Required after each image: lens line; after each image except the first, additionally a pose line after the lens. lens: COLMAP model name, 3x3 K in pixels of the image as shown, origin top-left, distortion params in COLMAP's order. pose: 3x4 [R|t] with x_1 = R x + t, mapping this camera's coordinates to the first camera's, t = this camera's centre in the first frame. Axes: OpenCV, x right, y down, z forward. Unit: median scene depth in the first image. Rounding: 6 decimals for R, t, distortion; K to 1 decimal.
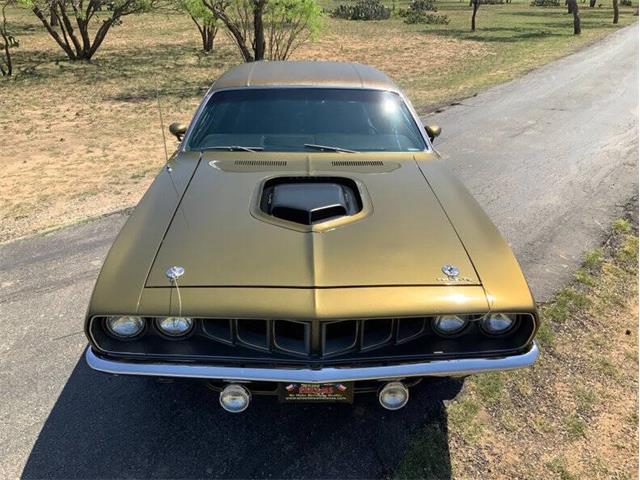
lens RADIAL K [[532.9, 0, 311.9], [0, 532.9, 241.2], [0, 0, 1]] dist [0.066233, -0.127579]
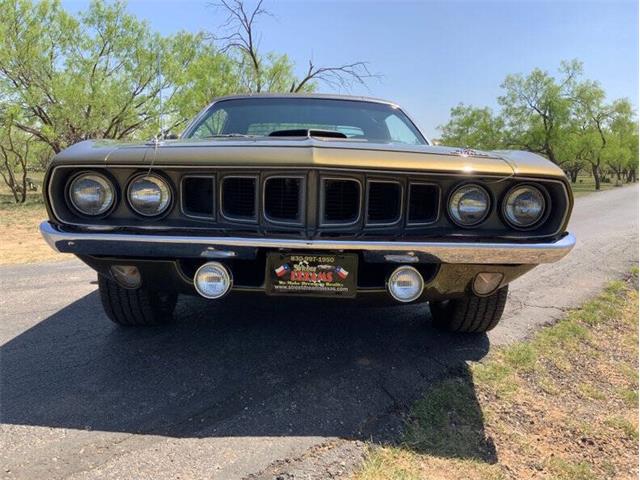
lens RADIAL K [[532.9, 0, 311.9], [0, 532.9, 241.2], [0, 0, 1]] dist [0.066233, -0.127579]
pose [[0.999835, 0.017915, -0.003076, 0.009545], [-0.017980, 0.949928, -0.311950, 0.479961], [-0.002666, 0.311953, 0.950094, 0.199768]]
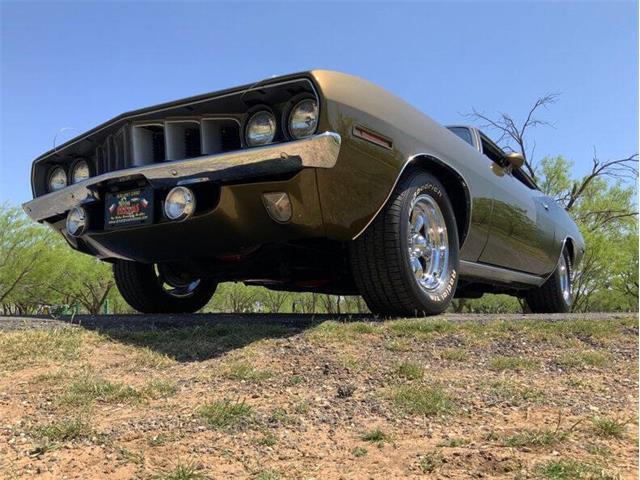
lens RADIAL K [[532.9, 0, 311.9], [0, 532.9, 241.2], [0, 0, 1]] dist [0.066233, -0.127579]
pose [[0.795473, -0.090422, -0.599205, 0.837655], [-0.255891, 0.846201, -0.467401, 0.687807], [0.549312, 0.525136, 0.649992, 0.579563]]
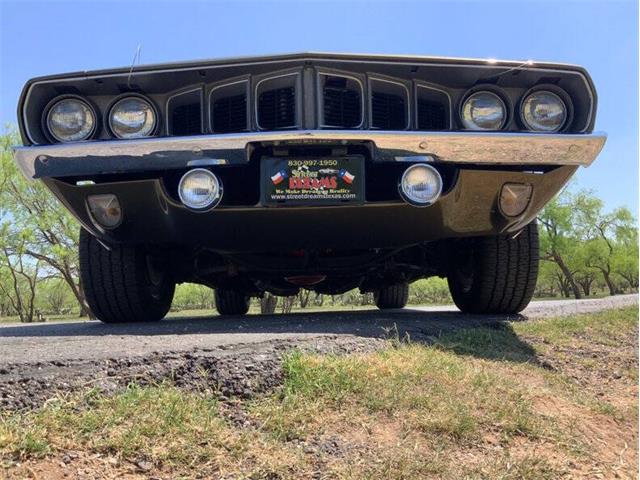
lens RADIAL K [[532.9, 0, 311.9], [0, 532.9, 241.2], [0, 0, 1]] dist [0.066233, -0.127579]
pose [[0.999092, -0.037551, -0.020148, 0.017720], [0.020883, 0.843551, -0.536643, 0.725853], [0.037148, 0.535734, 0.843569, 0.431053]]
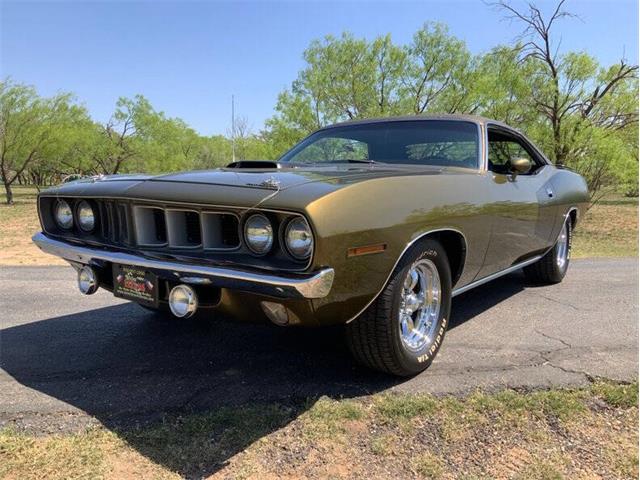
lens RADIAL K [[532.9, 0, 311.9], [0, 532.9, 241.2], [0, 0, 1]] dist [0.066233, -0.127579]
pose [[0.783959, 0.073311, -0.616469, 0.885560], [-0.274243, 0.931757, -0.237948, 0.347447], [0.556955, 0.355604, 0.750564, 0.390327]]
